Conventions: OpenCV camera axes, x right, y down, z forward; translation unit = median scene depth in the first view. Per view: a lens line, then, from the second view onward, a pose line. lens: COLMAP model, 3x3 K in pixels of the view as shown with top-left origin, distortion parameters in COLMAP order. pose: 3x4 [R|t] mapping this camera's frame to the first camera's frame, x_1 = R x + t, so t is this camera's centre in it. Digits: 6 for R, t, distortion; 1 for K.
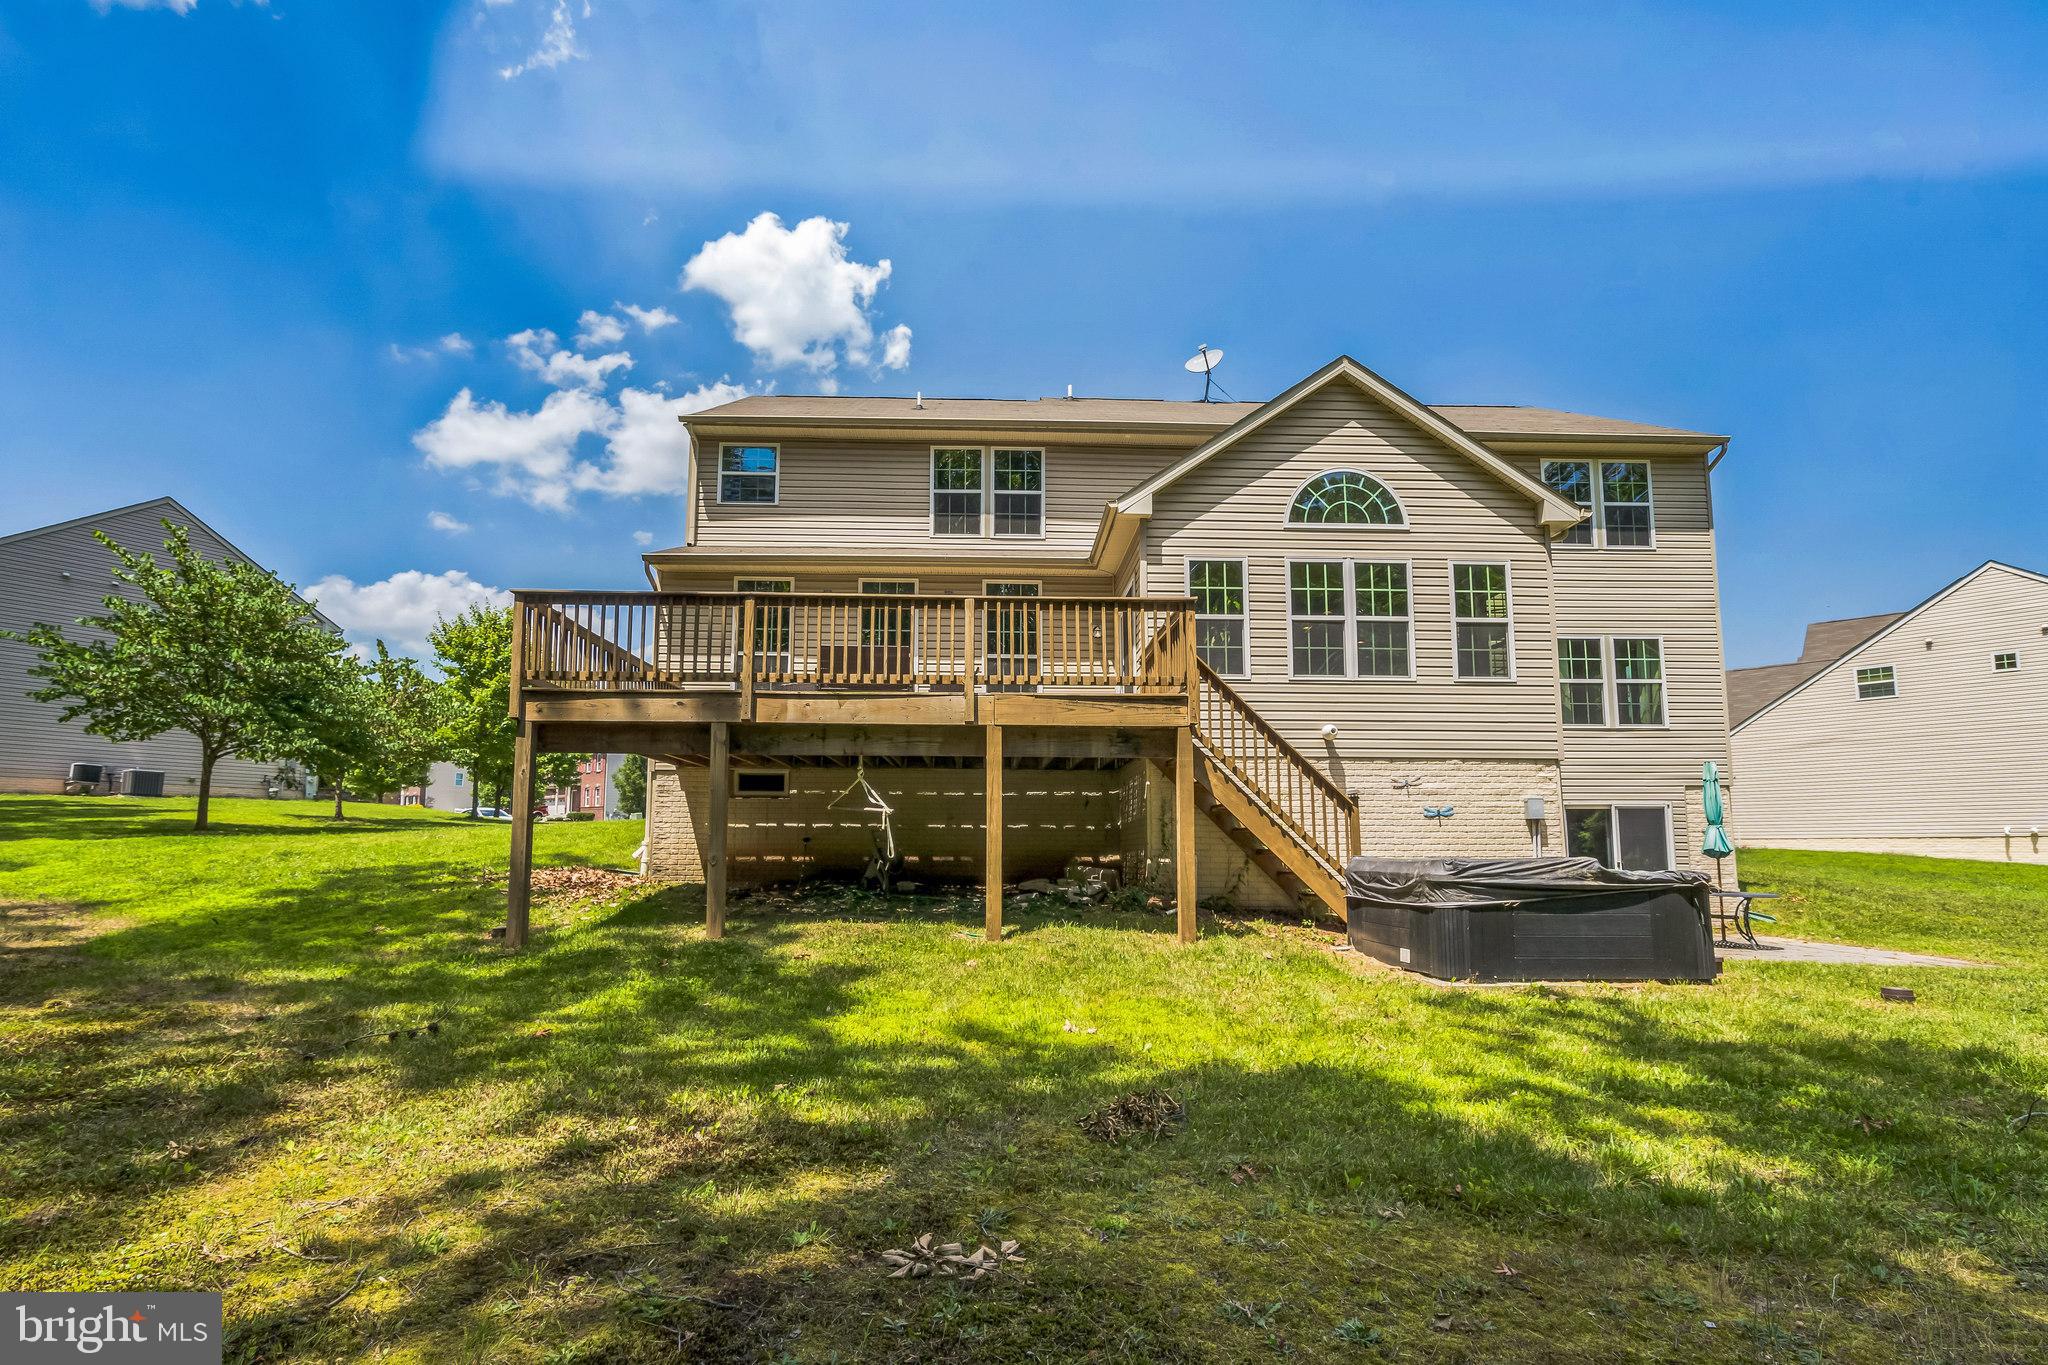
lens RADIAL K [[931.8, 0, 1013.9], [0, 931.8, 751.9], [0, 0, 1]] dist [-0.005329, 0.000750]
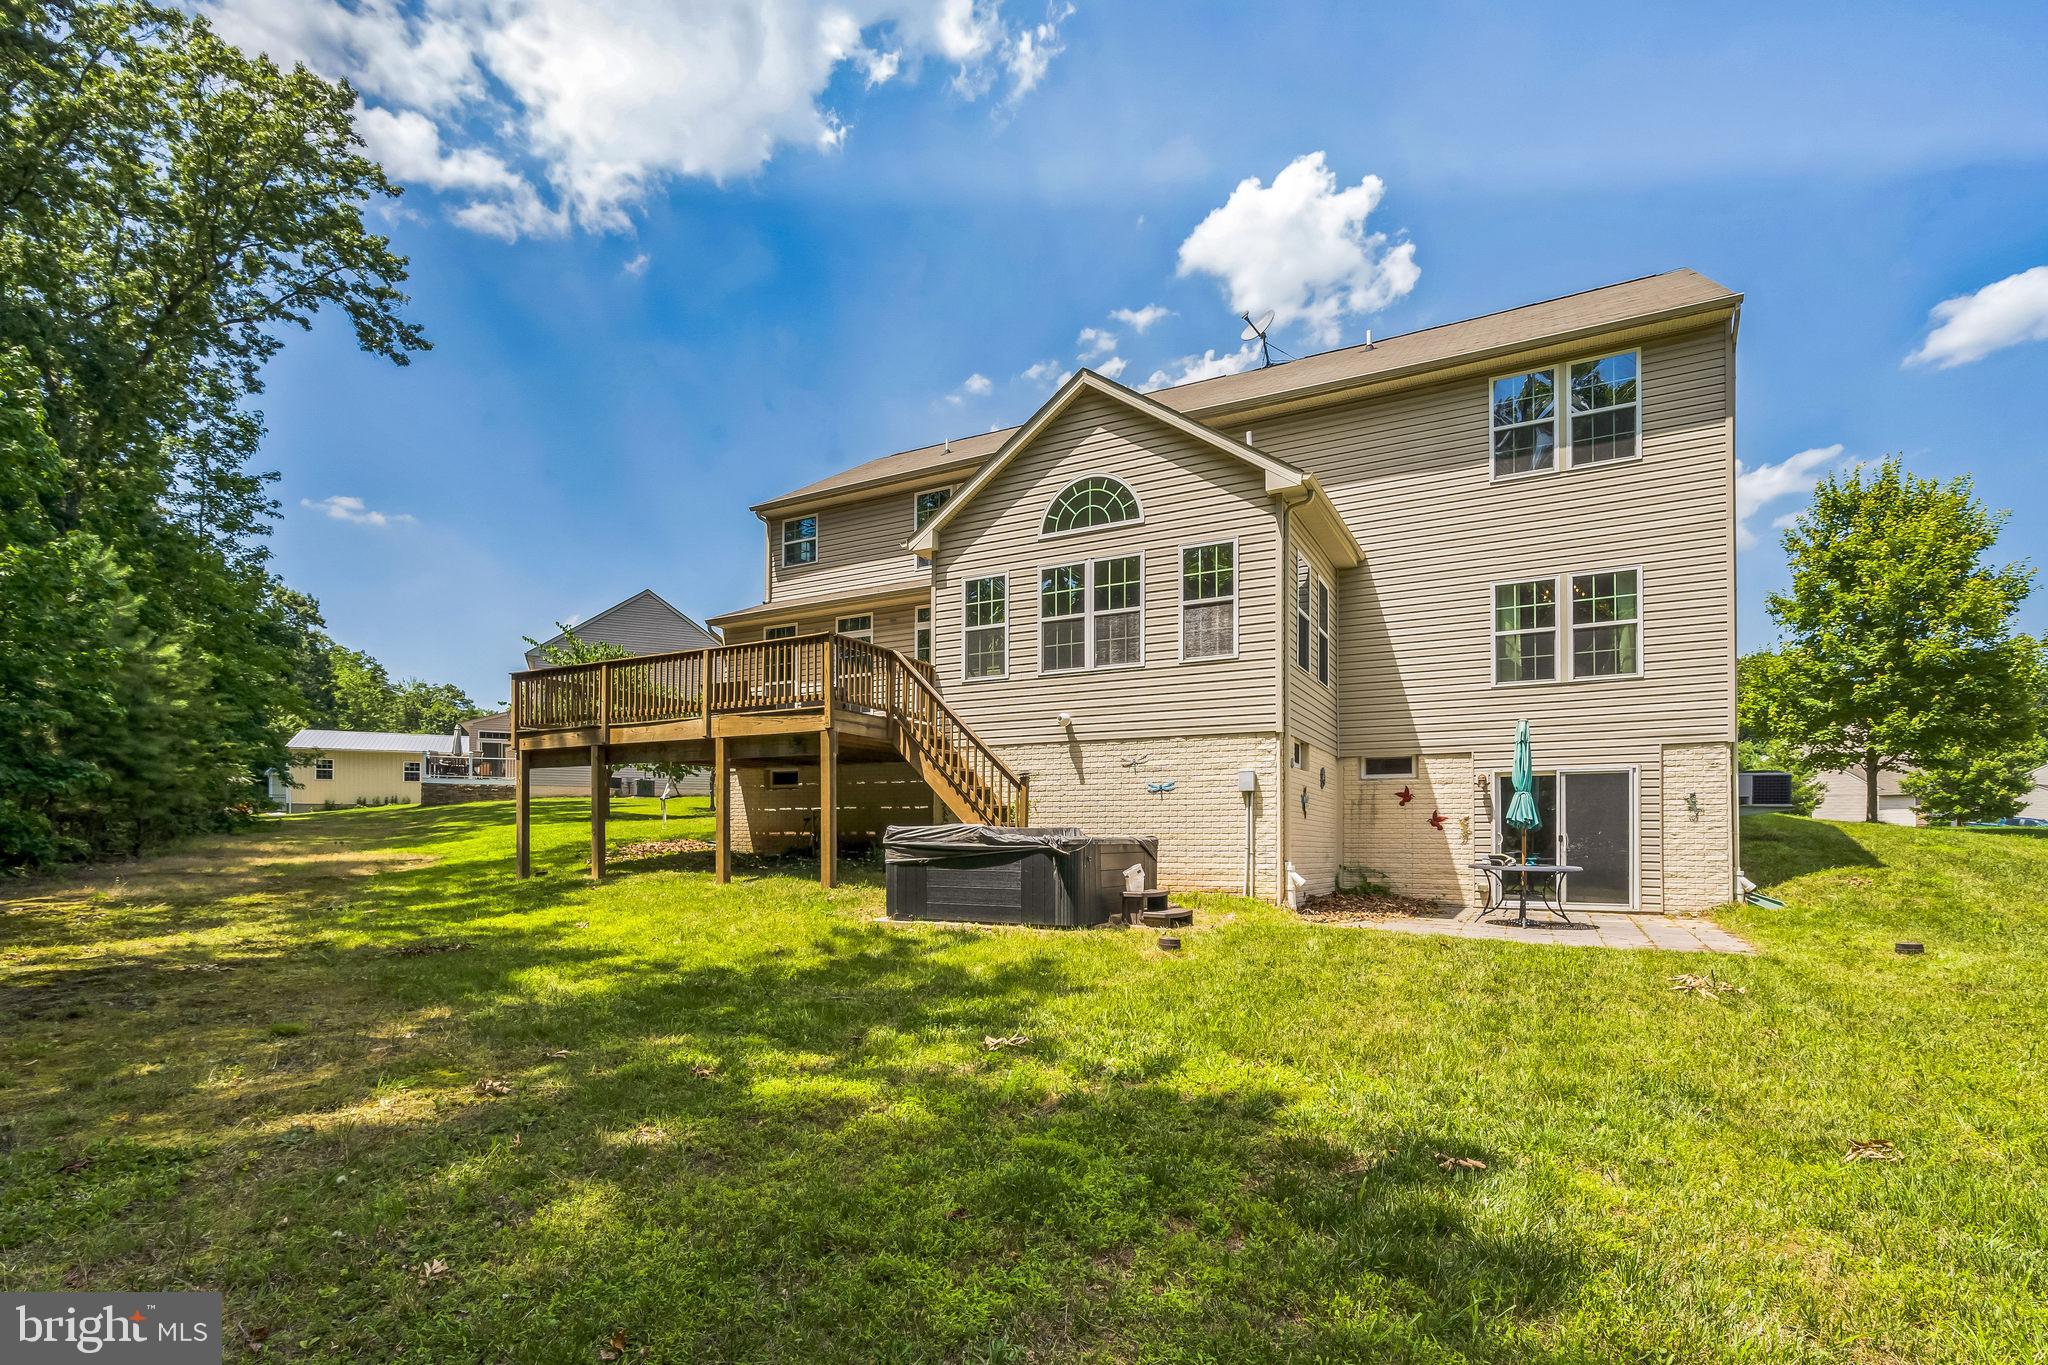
lens RADIAL K [[931.8, 0, 1016.0], [0, 931.8, 824.2], [0, 0, 1]] dist [-0.005329, 0.000750]
pose [[0.864552, -0.007641, -0.502485, 0.838614], [0.054574, 0.995399, 0.078760, 0.012834], [0.499571, -0.095515, 0.860991, -0.022124]]
